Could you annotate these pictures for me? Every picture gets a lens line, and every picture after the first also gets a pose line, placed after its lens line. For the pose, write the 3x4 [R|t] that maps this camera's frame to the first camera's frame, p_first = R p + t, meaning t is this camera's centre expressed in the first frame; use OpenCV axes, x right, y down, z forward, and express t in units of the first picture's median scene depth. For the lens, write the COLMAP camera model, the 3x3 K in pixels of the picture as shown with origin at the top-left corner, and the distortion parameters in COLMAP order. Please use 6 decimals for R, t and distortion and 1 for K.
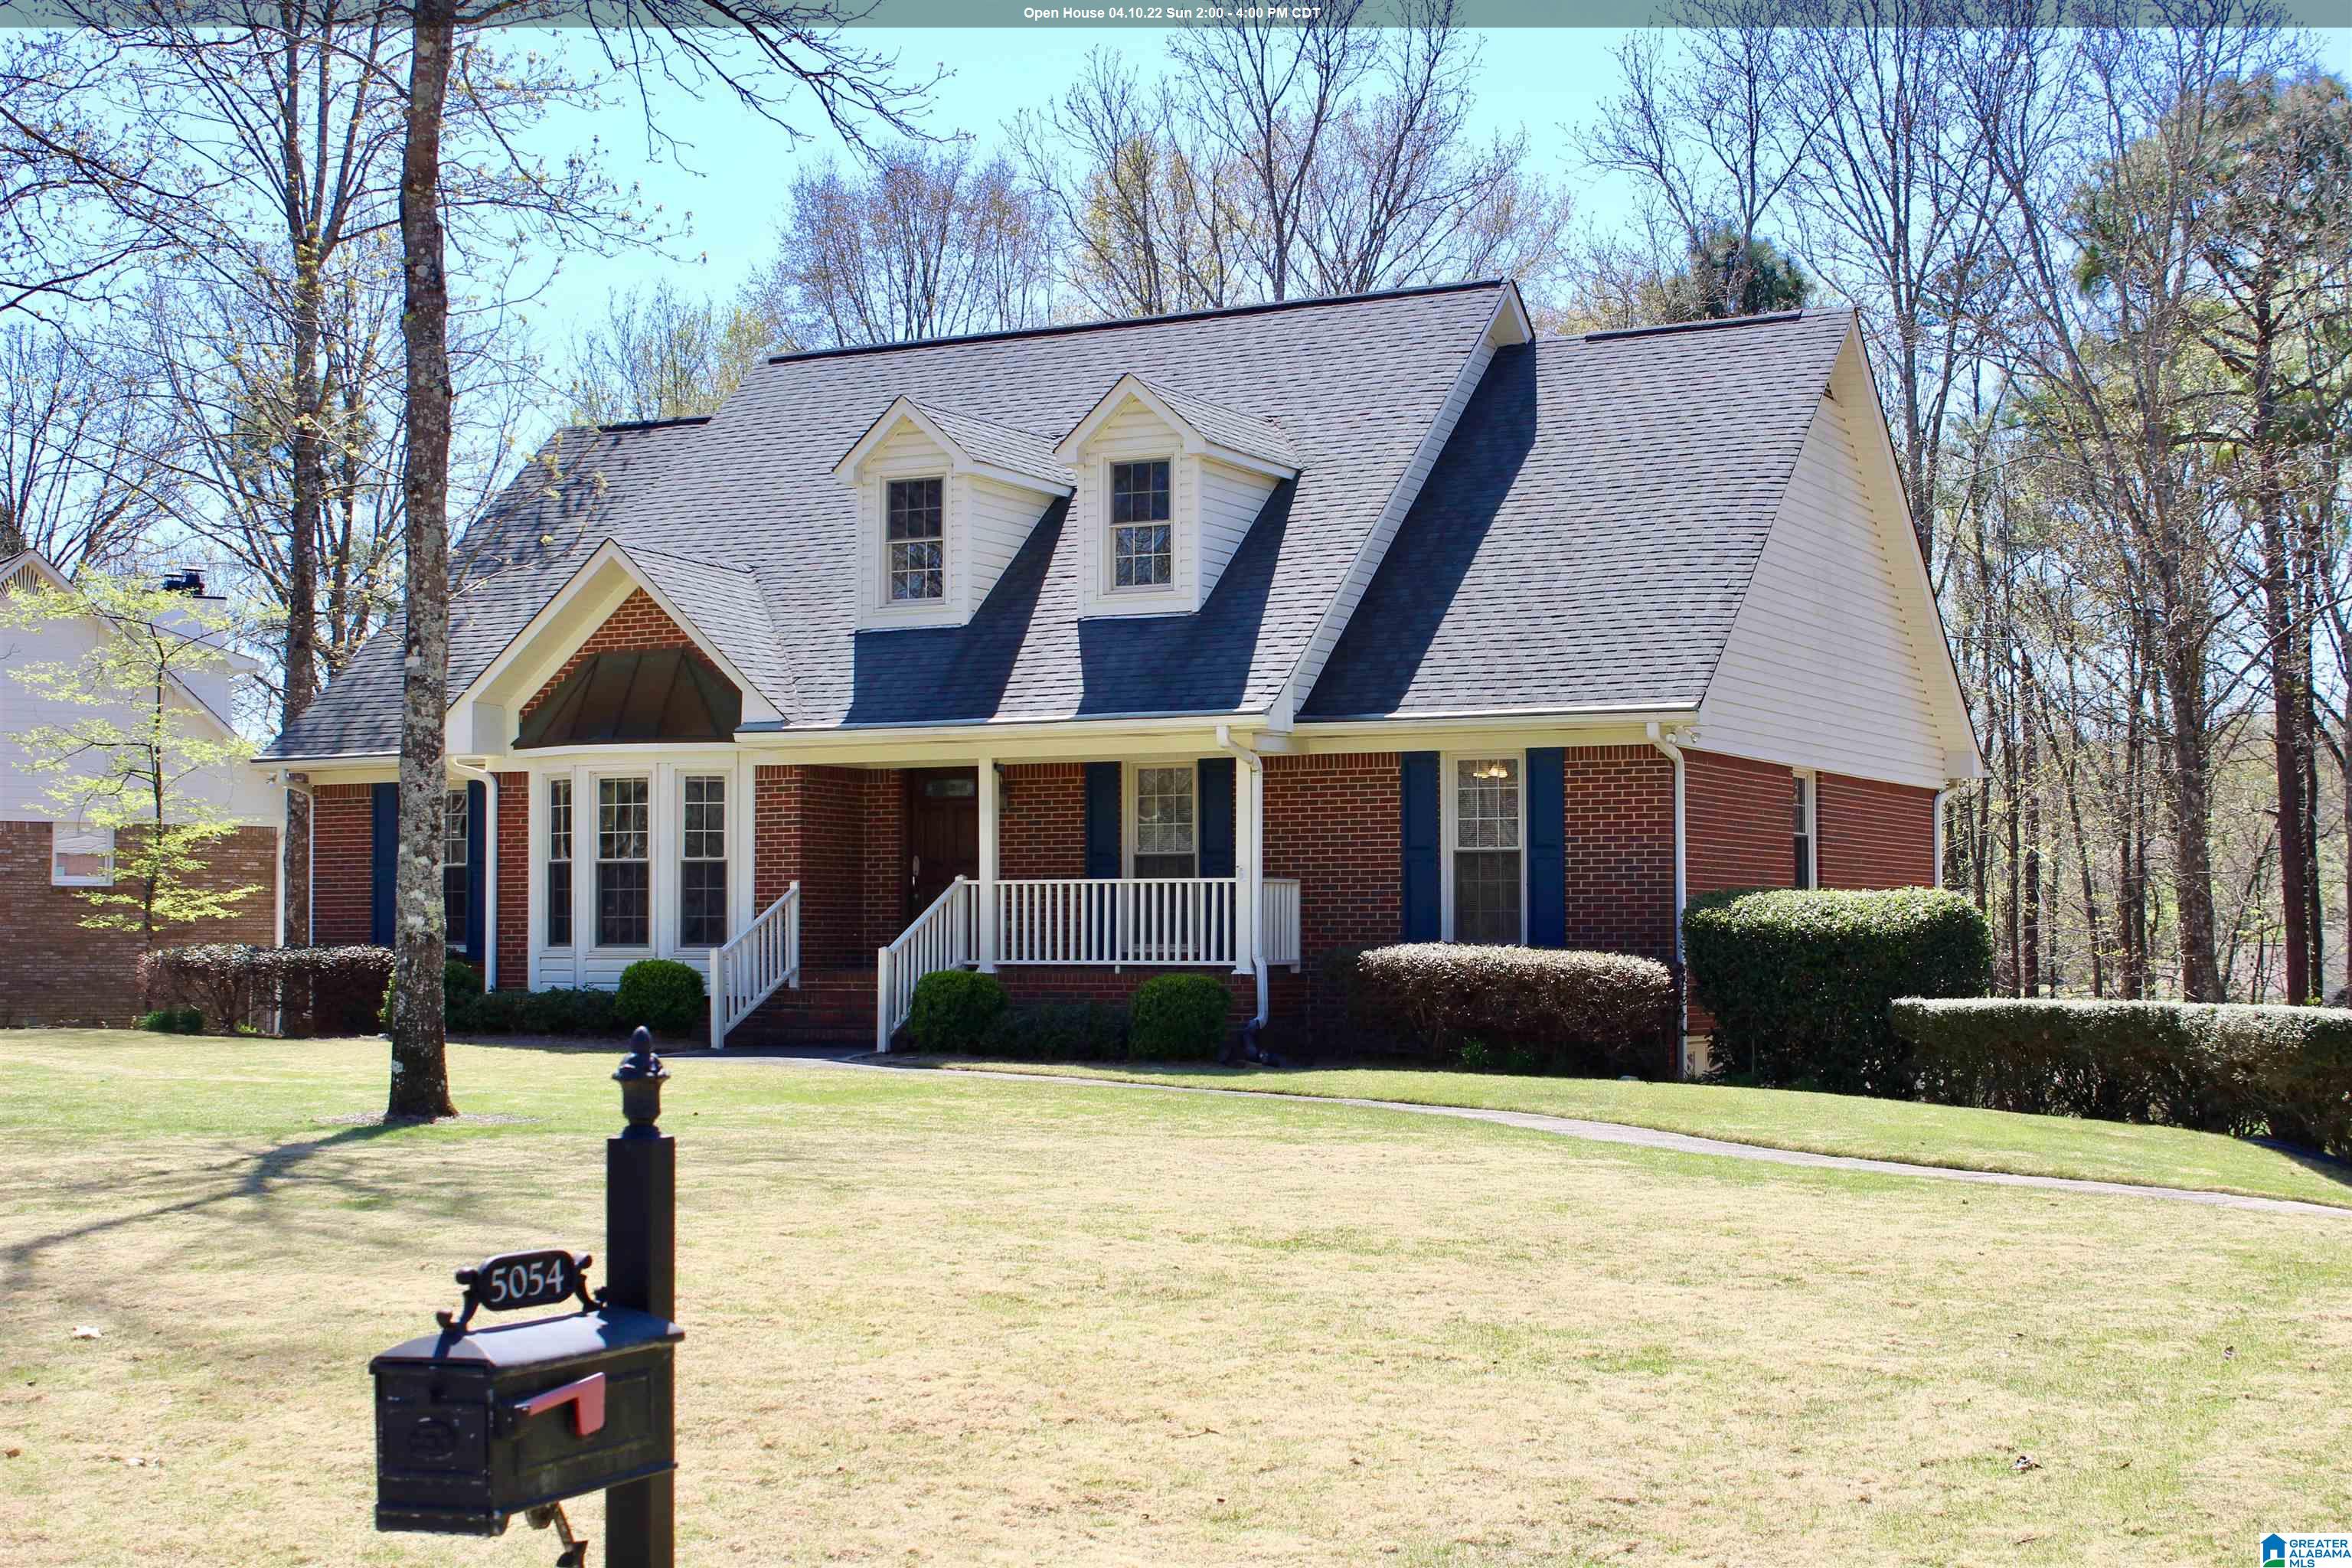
lens RADIAL K [[3228.8, 0, 1178.6], [0, 3228.8, 753.8], [0, 0, 1]] dist [-0.065370, 0.169552]
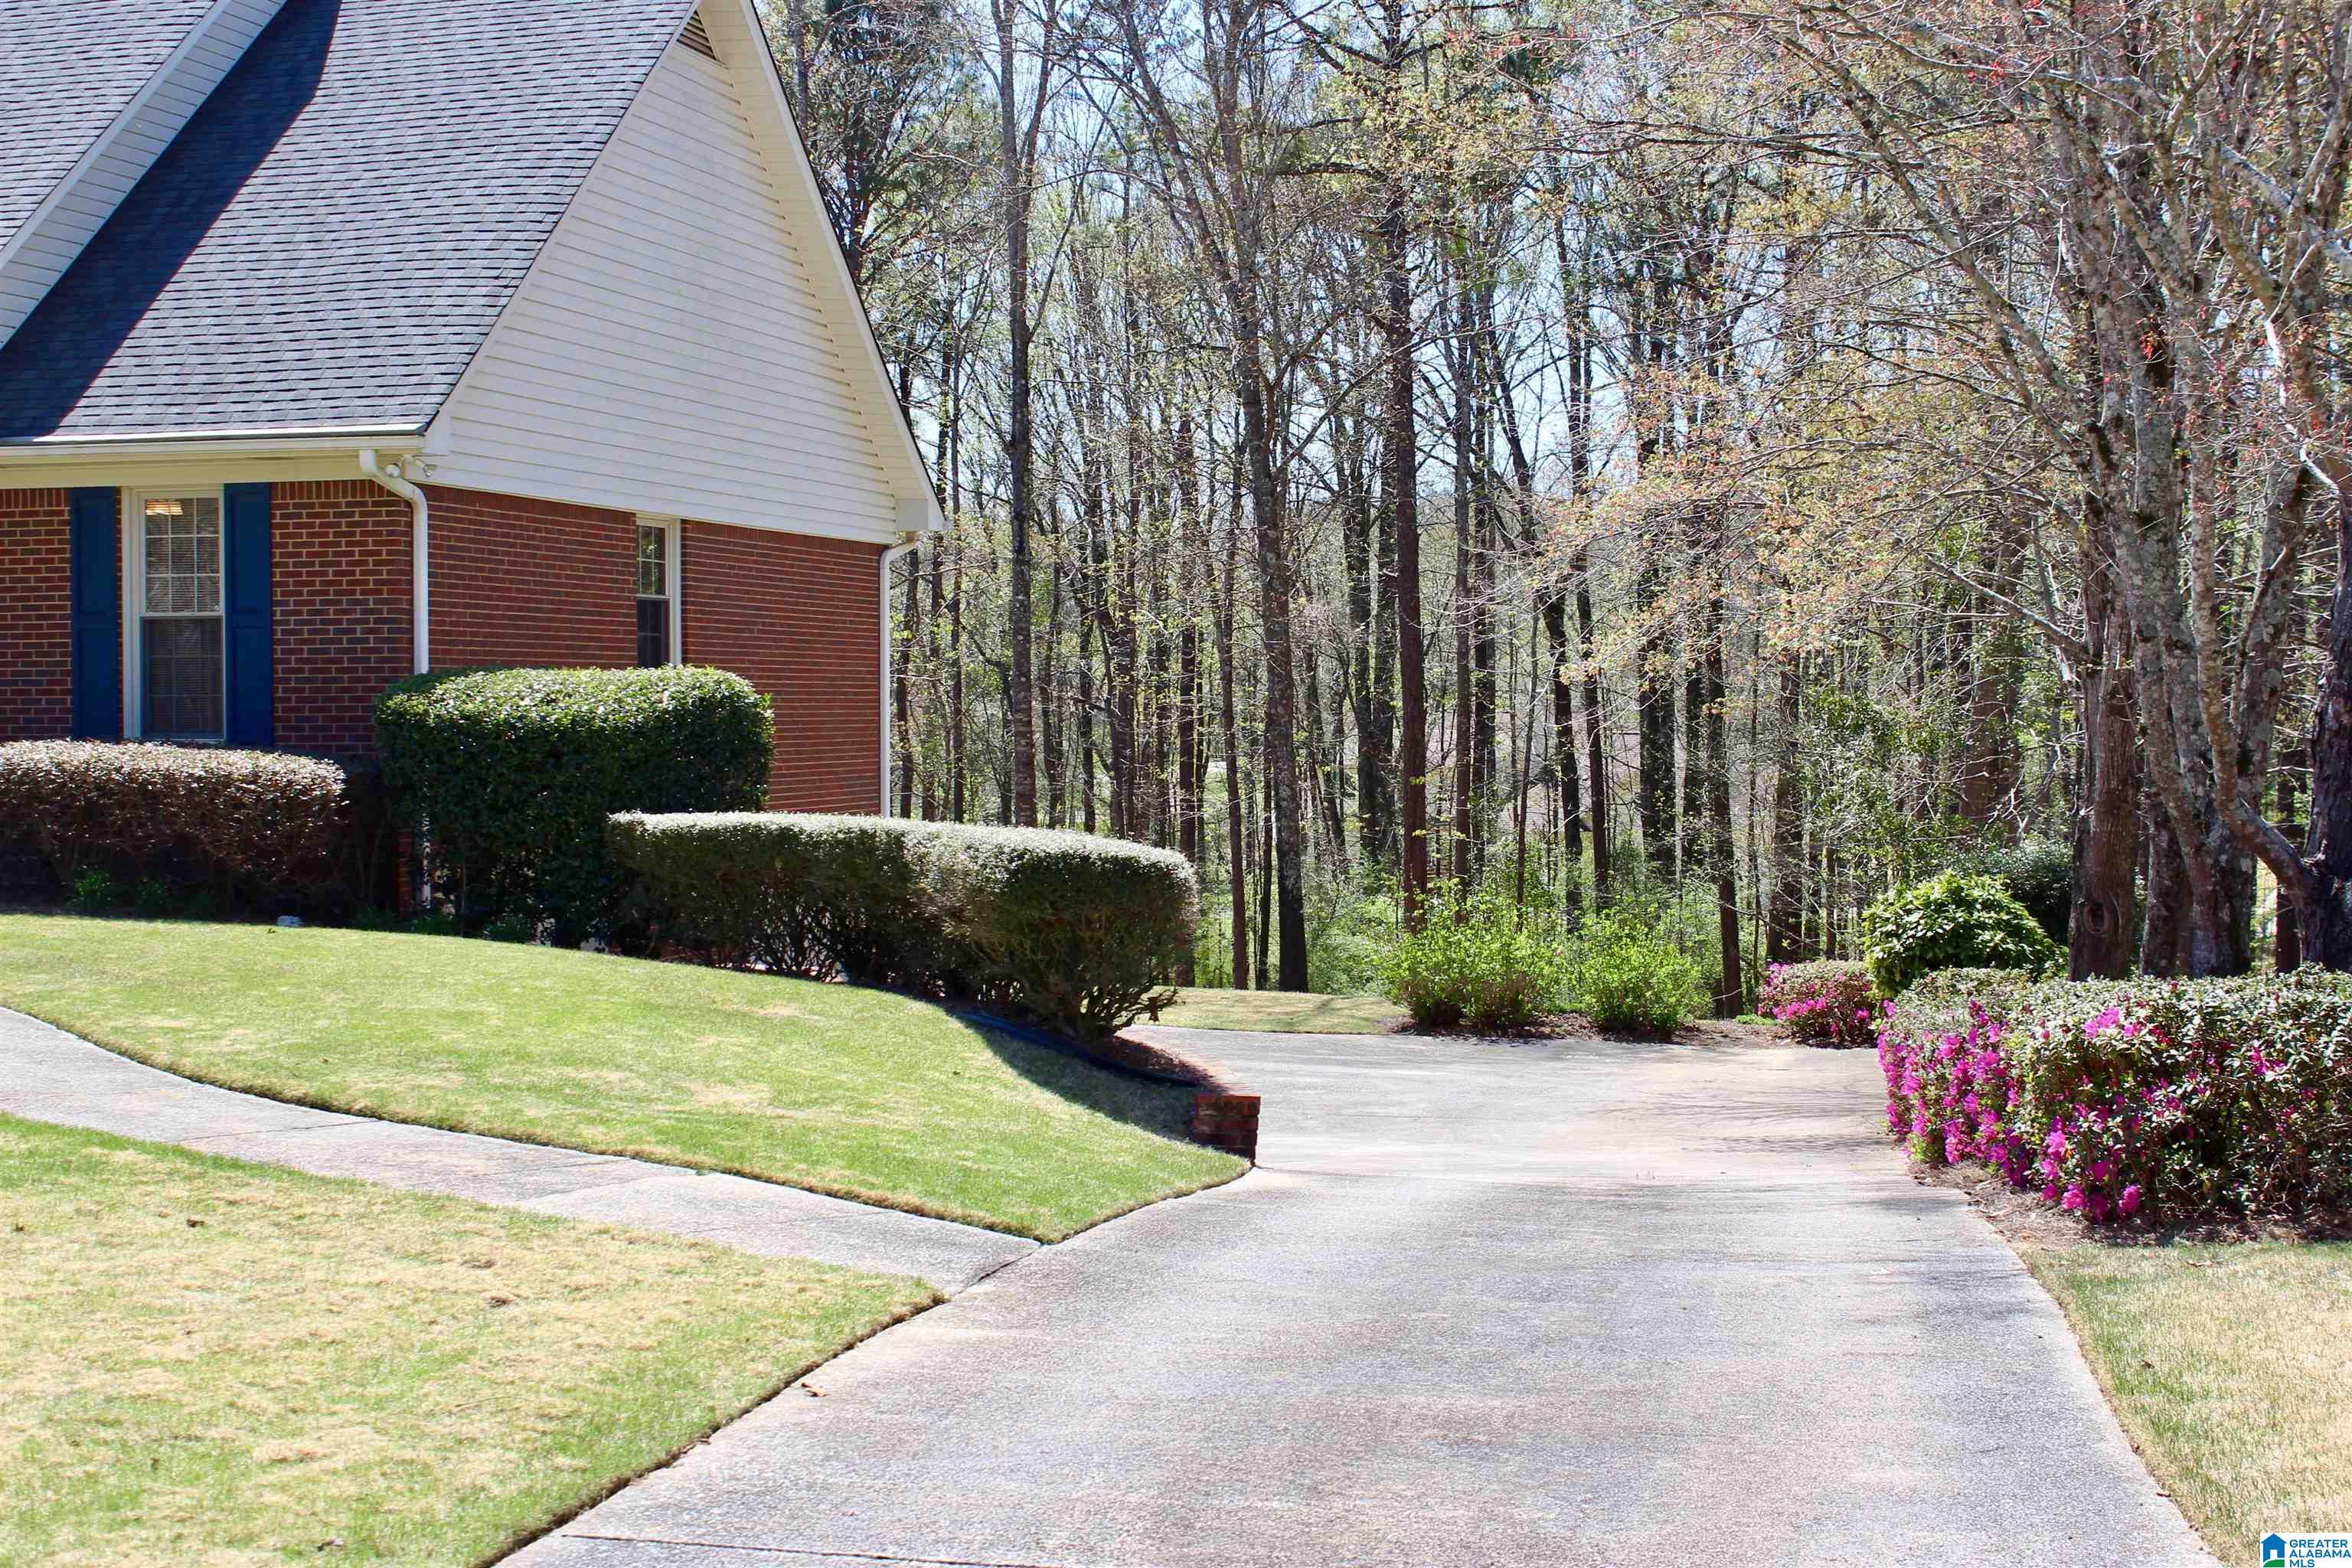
lens RADIAL K [[3228.8, 0, 1178.6], [0, 3228.8, 753.8], [0, 0, 1]] dist [-0.065370, 0.169552]
pose [[0.977193, -0.007471, 0.212222, 0.159381], [-0.008008, 0.997374, 0.071985, 0.005300], [-0.212203, -0.072042, 0.974566, 0.194155]]
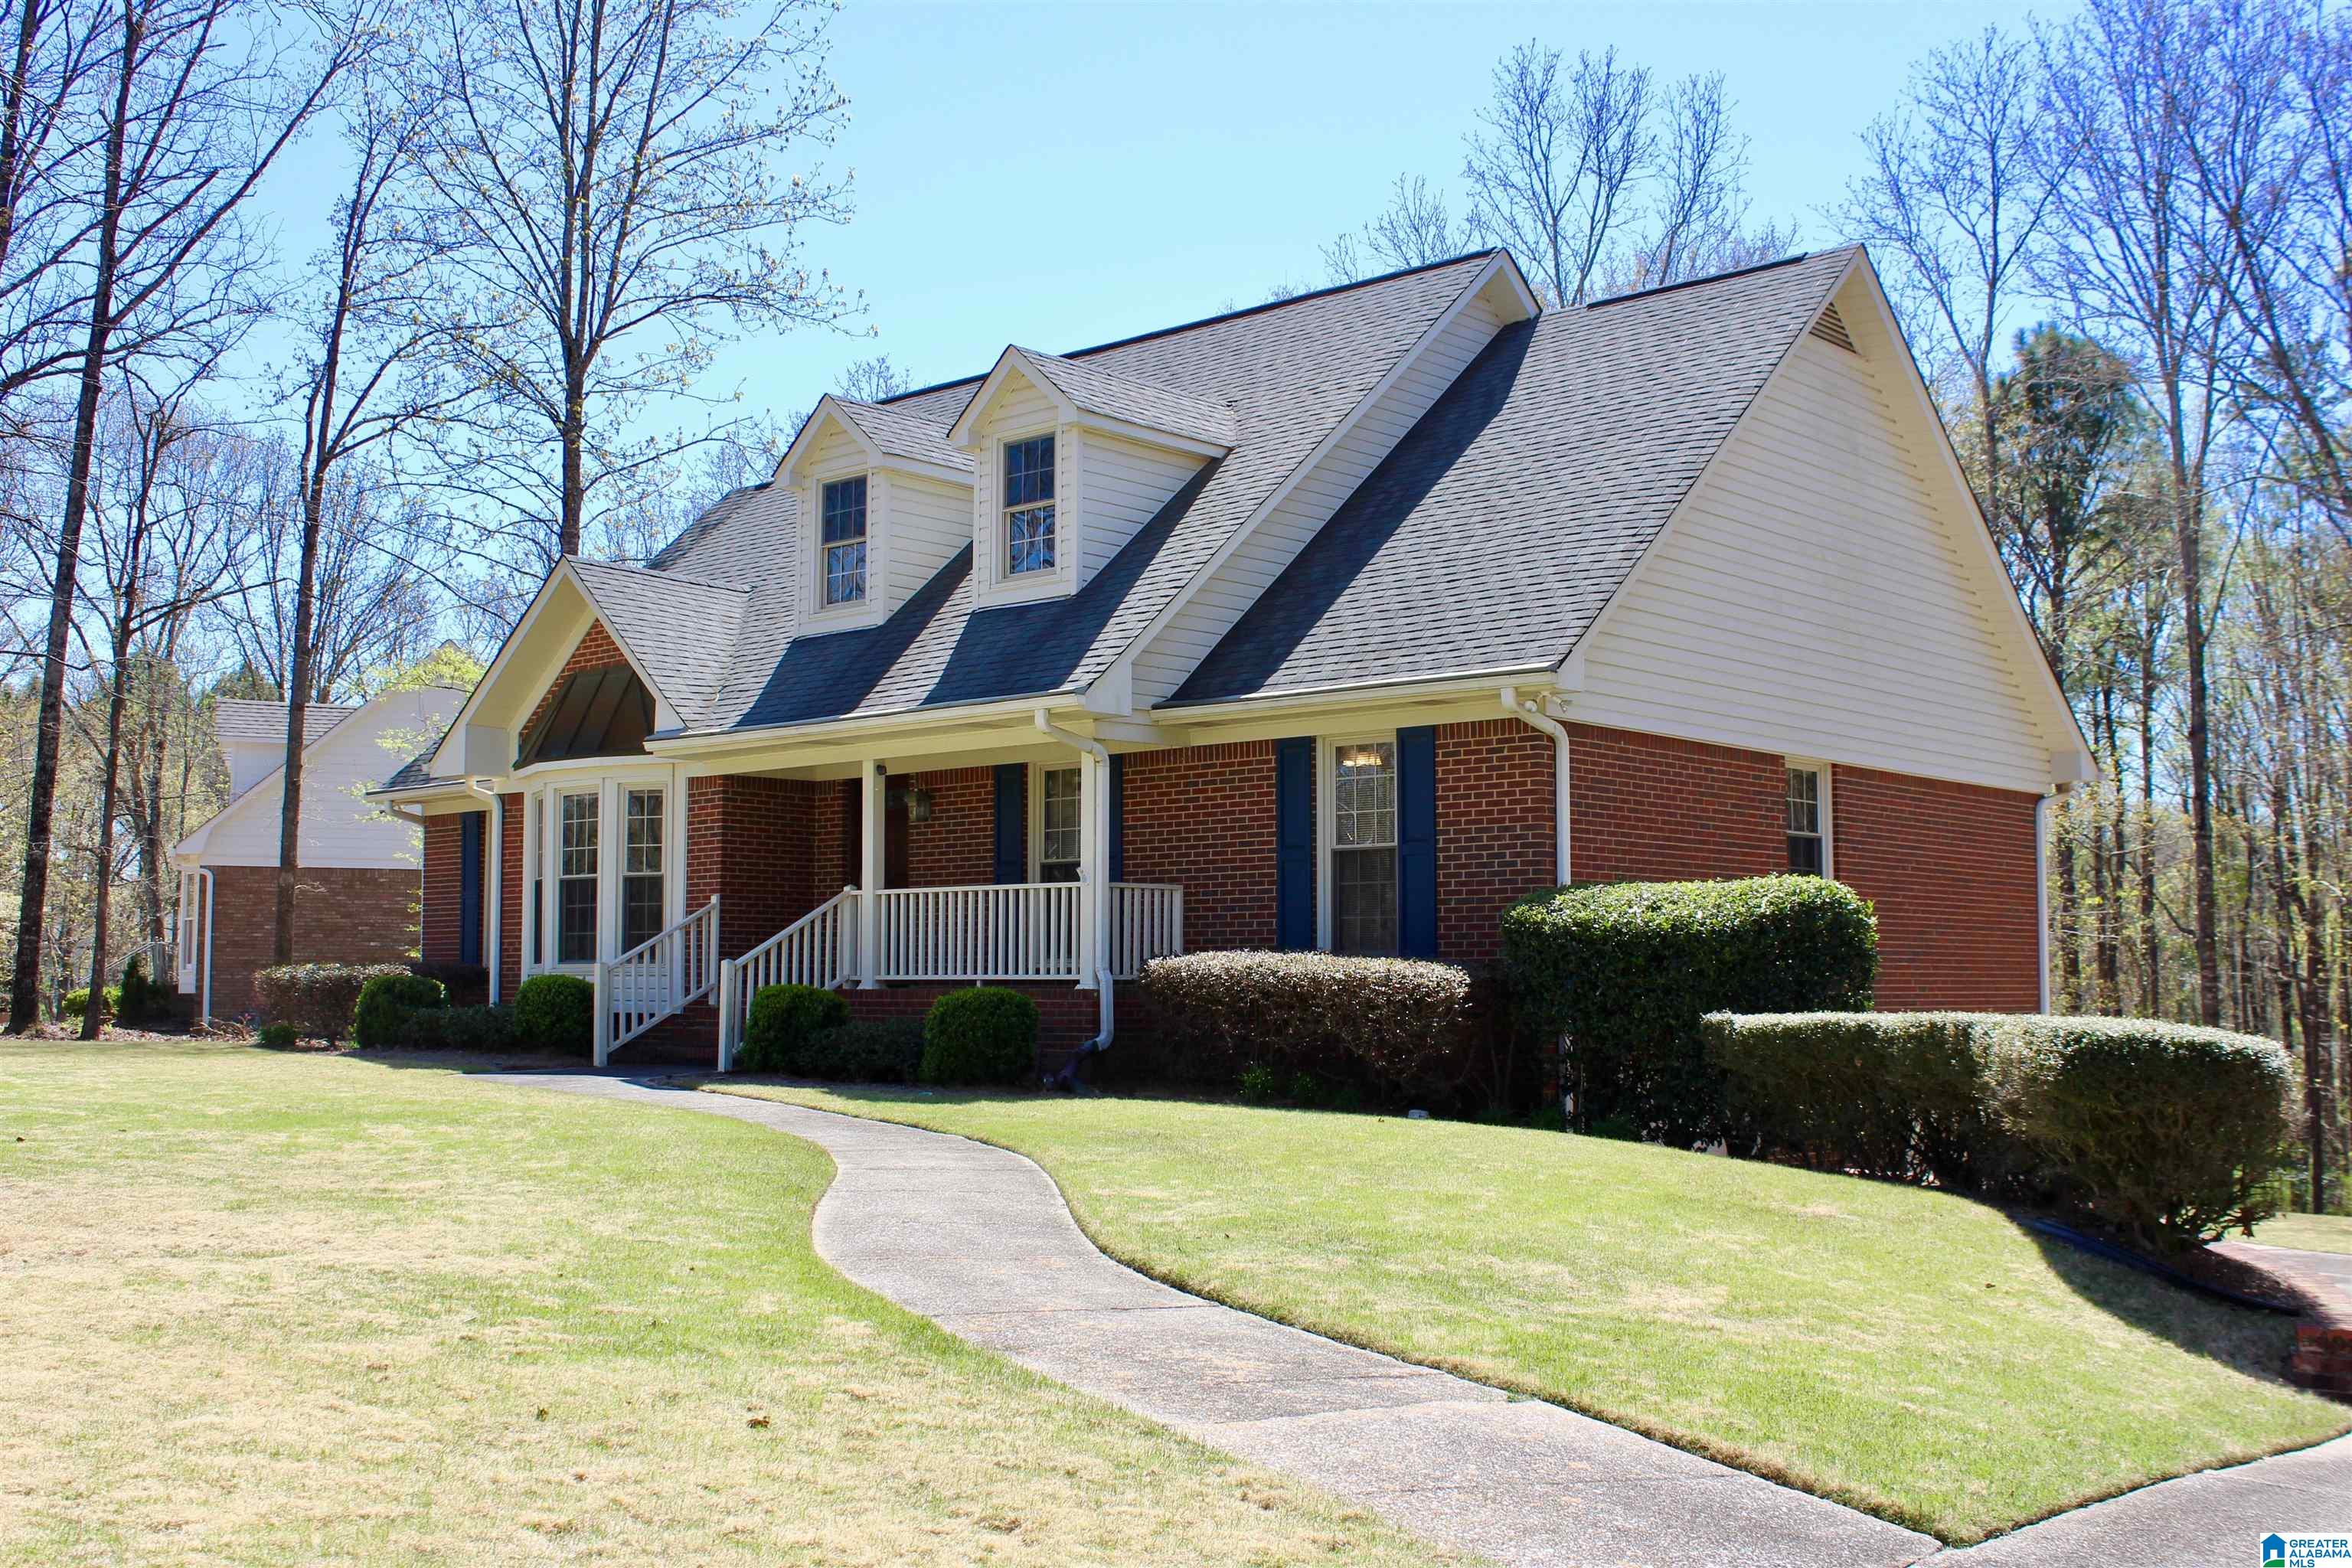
lens RADIAL K [[2440.4, 0, 1176.0], [0, 2440.4, 784.0], [0, 0, 1]] dist [-0.147716, 0.199702]
pose [[0.967937, -0.020180, -0.250380, 0.204568], [0.013348, 0.999492, -0.028954, 0.029998], [0.250837, 0.024684, 0.967715, 0.336333]]
